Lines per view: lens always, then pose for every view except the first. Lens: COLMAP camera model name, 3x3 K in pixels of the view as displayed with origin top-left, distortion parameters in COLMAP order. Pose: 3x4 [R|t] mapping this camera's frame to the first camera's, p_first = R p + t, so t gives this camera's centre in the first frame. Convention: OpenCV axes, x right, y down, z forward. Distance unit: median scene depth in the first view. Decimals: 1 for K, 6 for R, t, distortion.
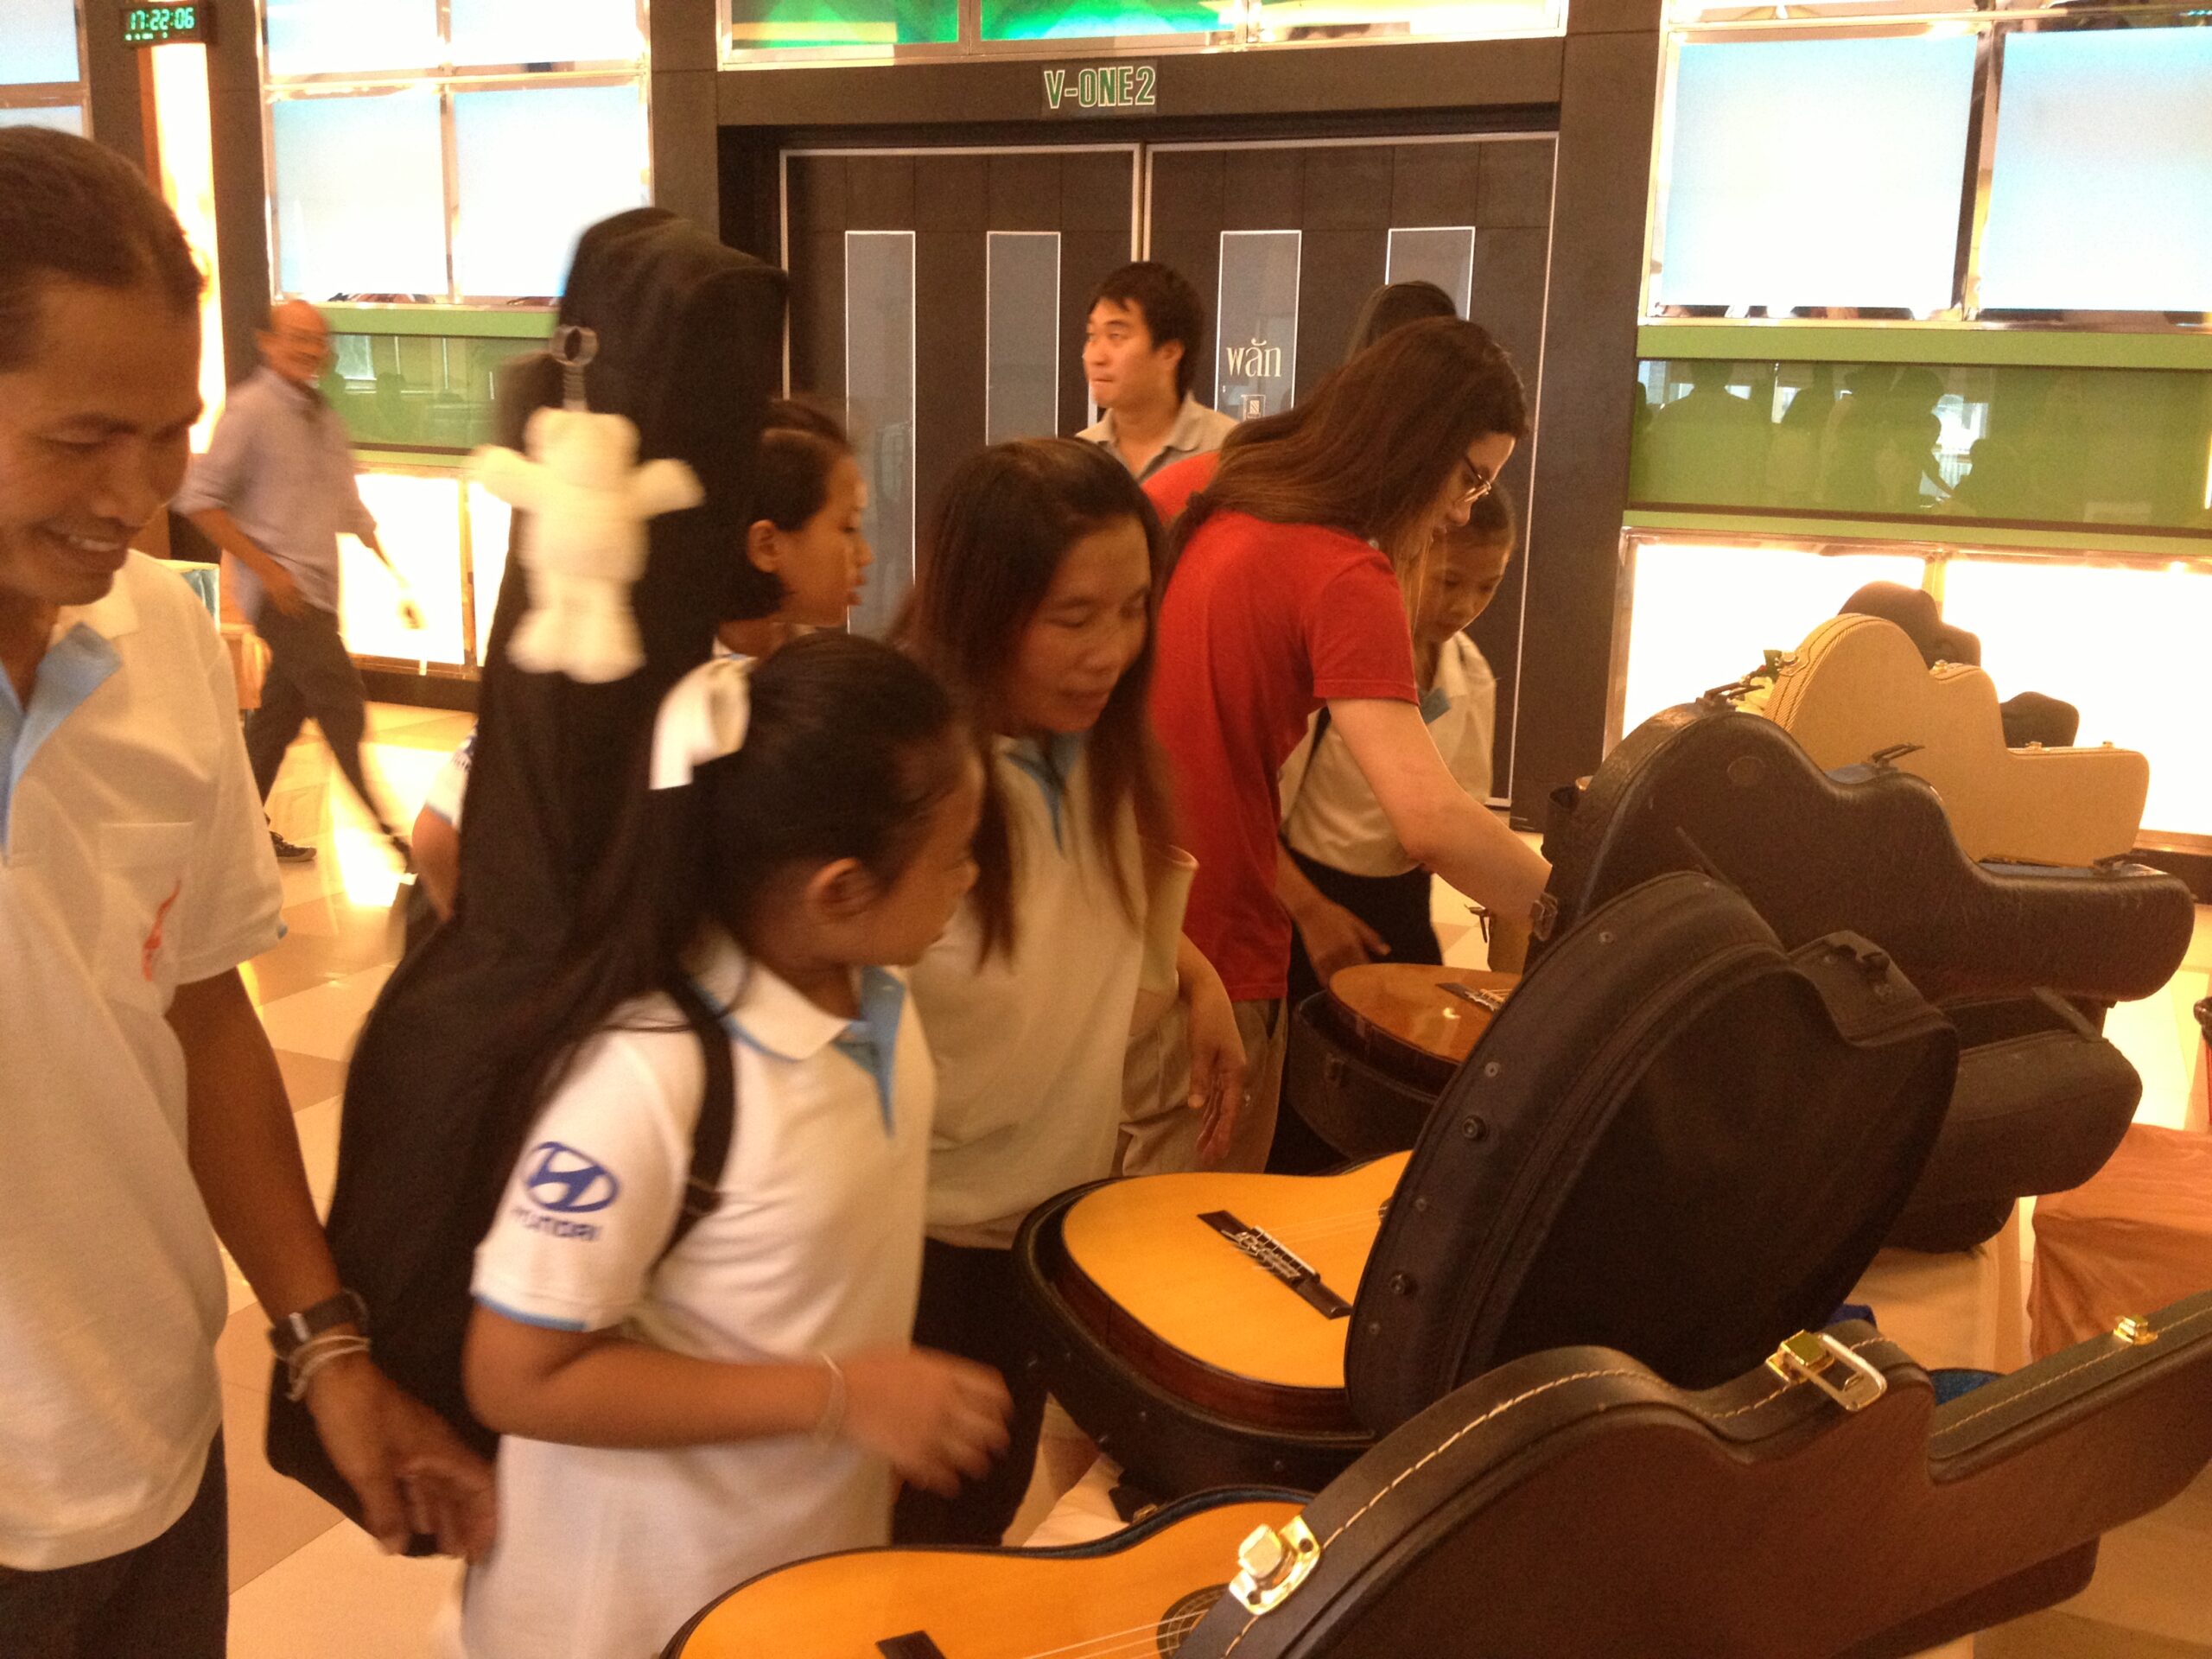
lens RADIAL K [[2068.4, 0, 1056.9], [0, 2068.4, 791.1], [0, 0, 1]] dist [0.008086, 0.000000]
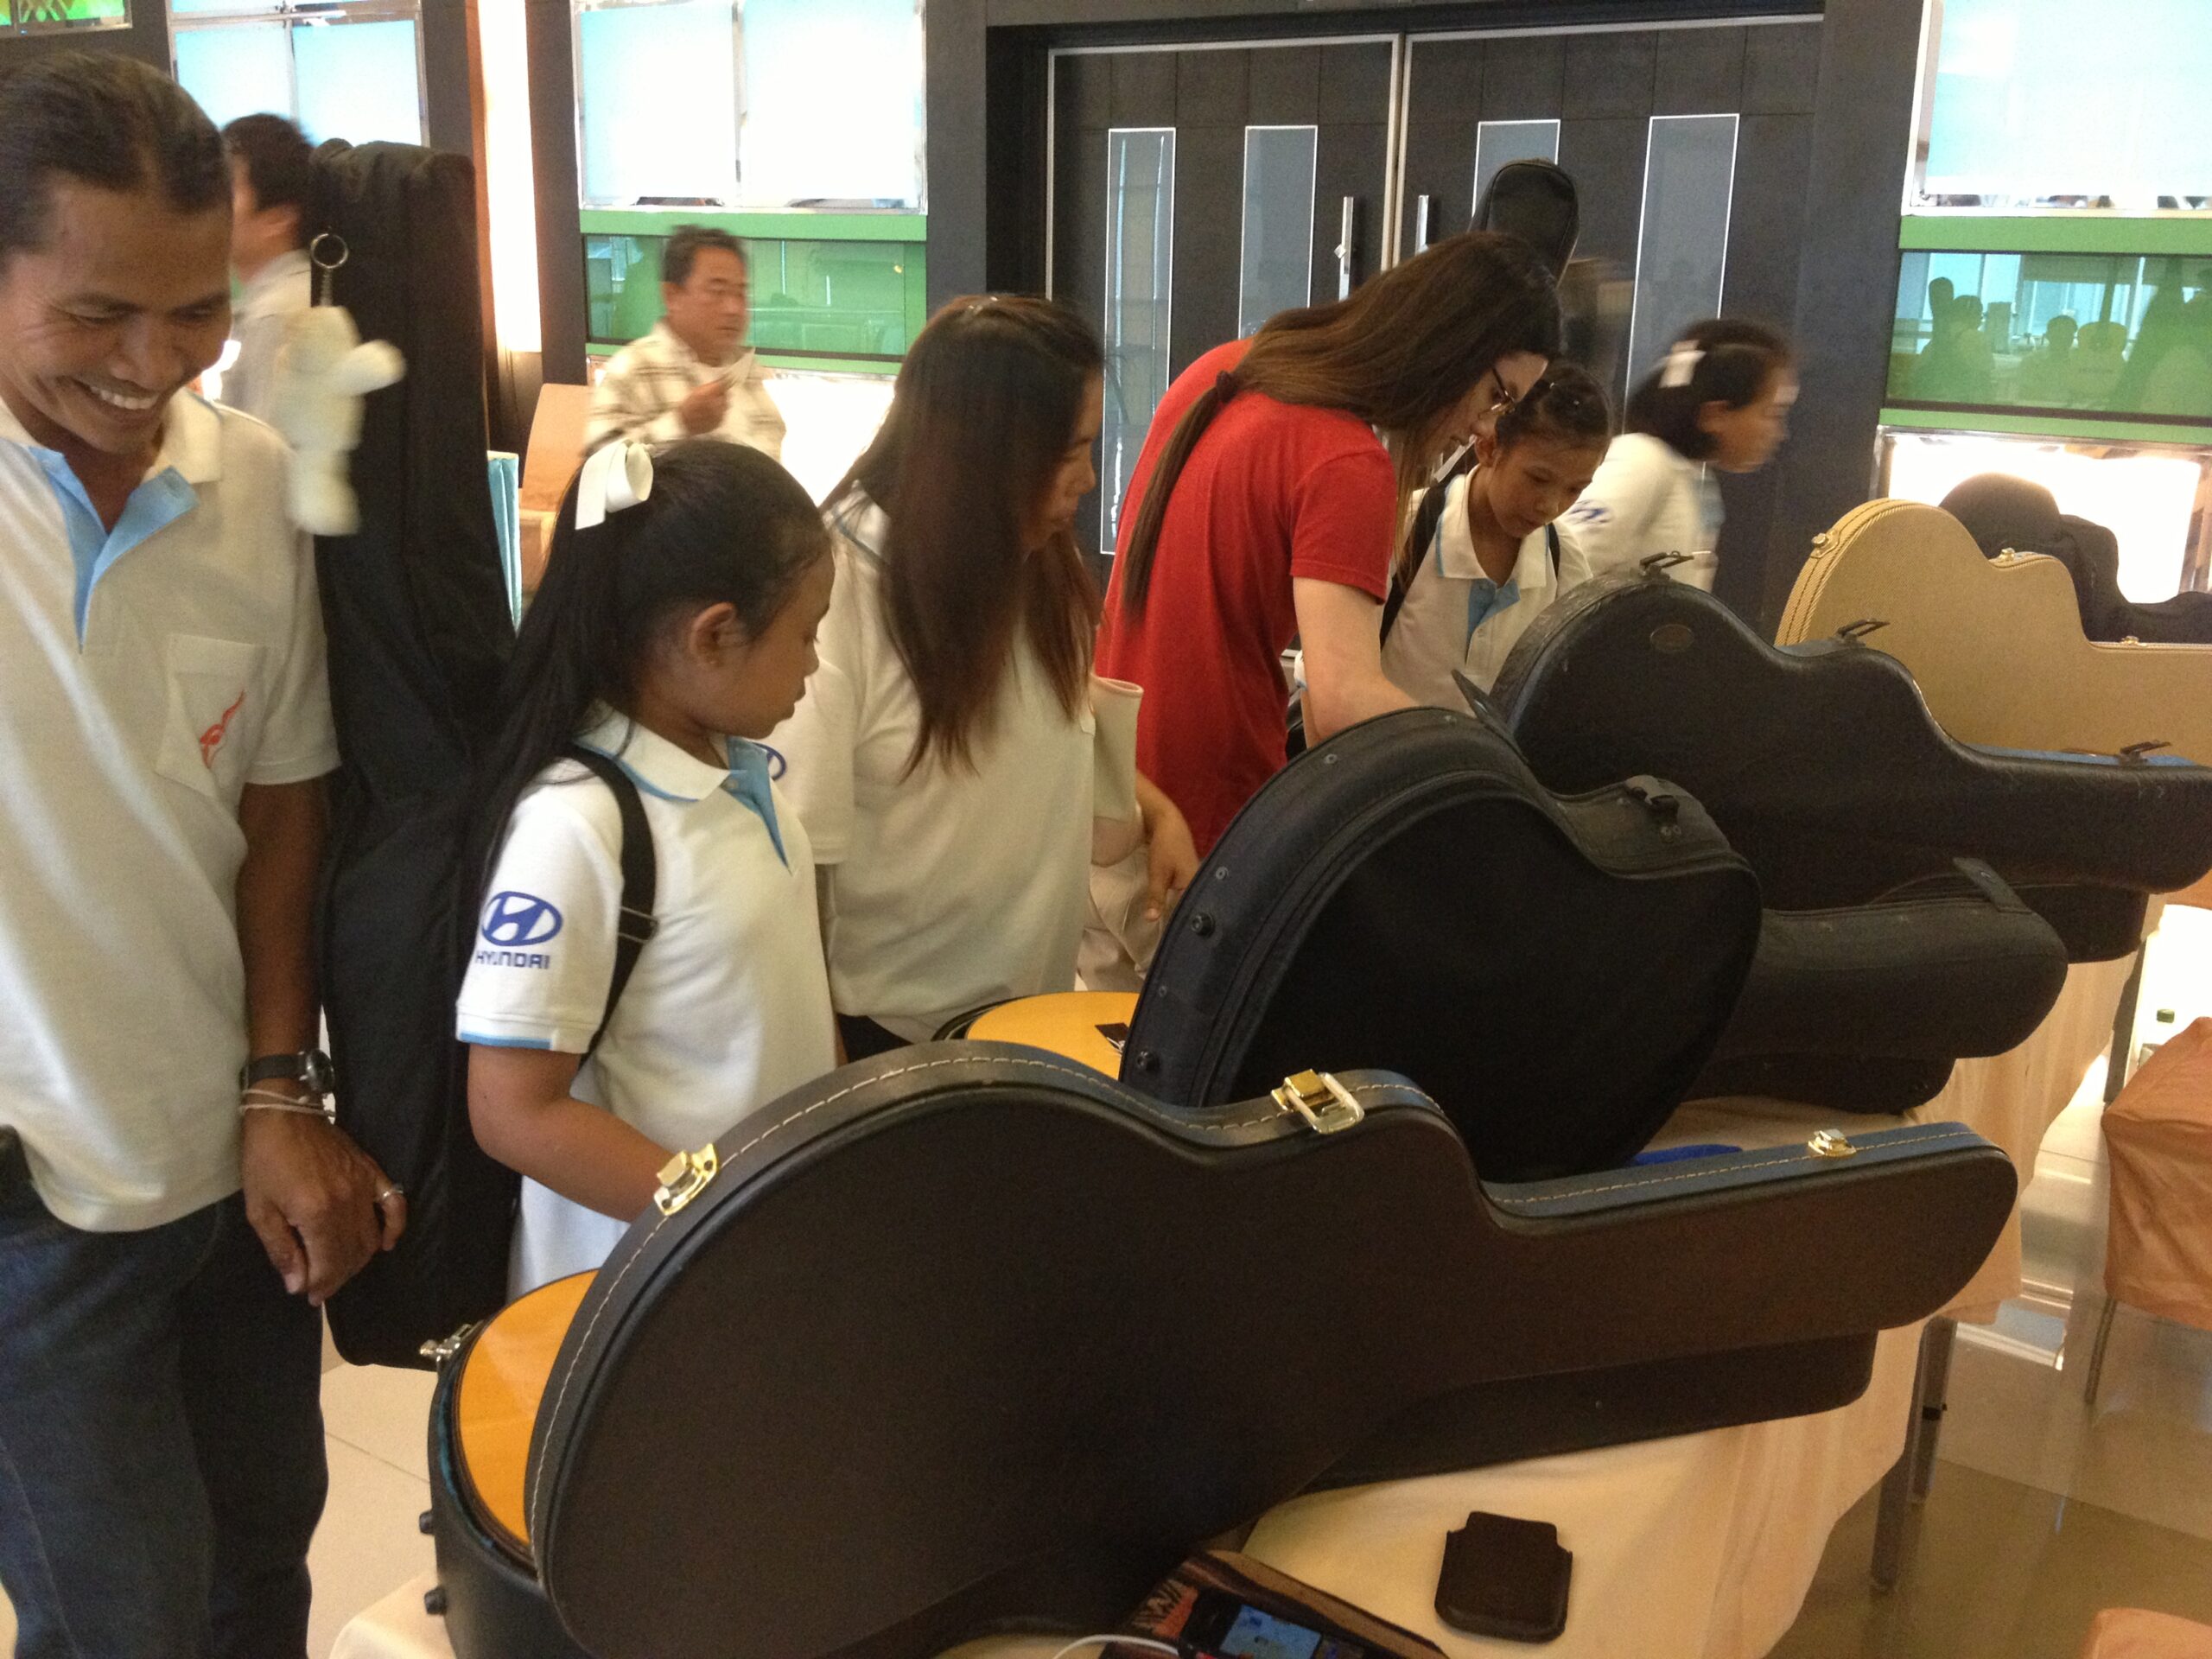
lens RADIAL K [[2068.4, 0, 1099.0], [0, 2068.4, 816.6], [0, 0, 1]] dist [0.008086, 0.000000]
pose [[0.988942, 0.033120, -0.144557, 0.156890], [-0.024905, 0.997990, 0.058271, 0.020096], [0.146196, -0.054026, 0.987779, -0.063192]]
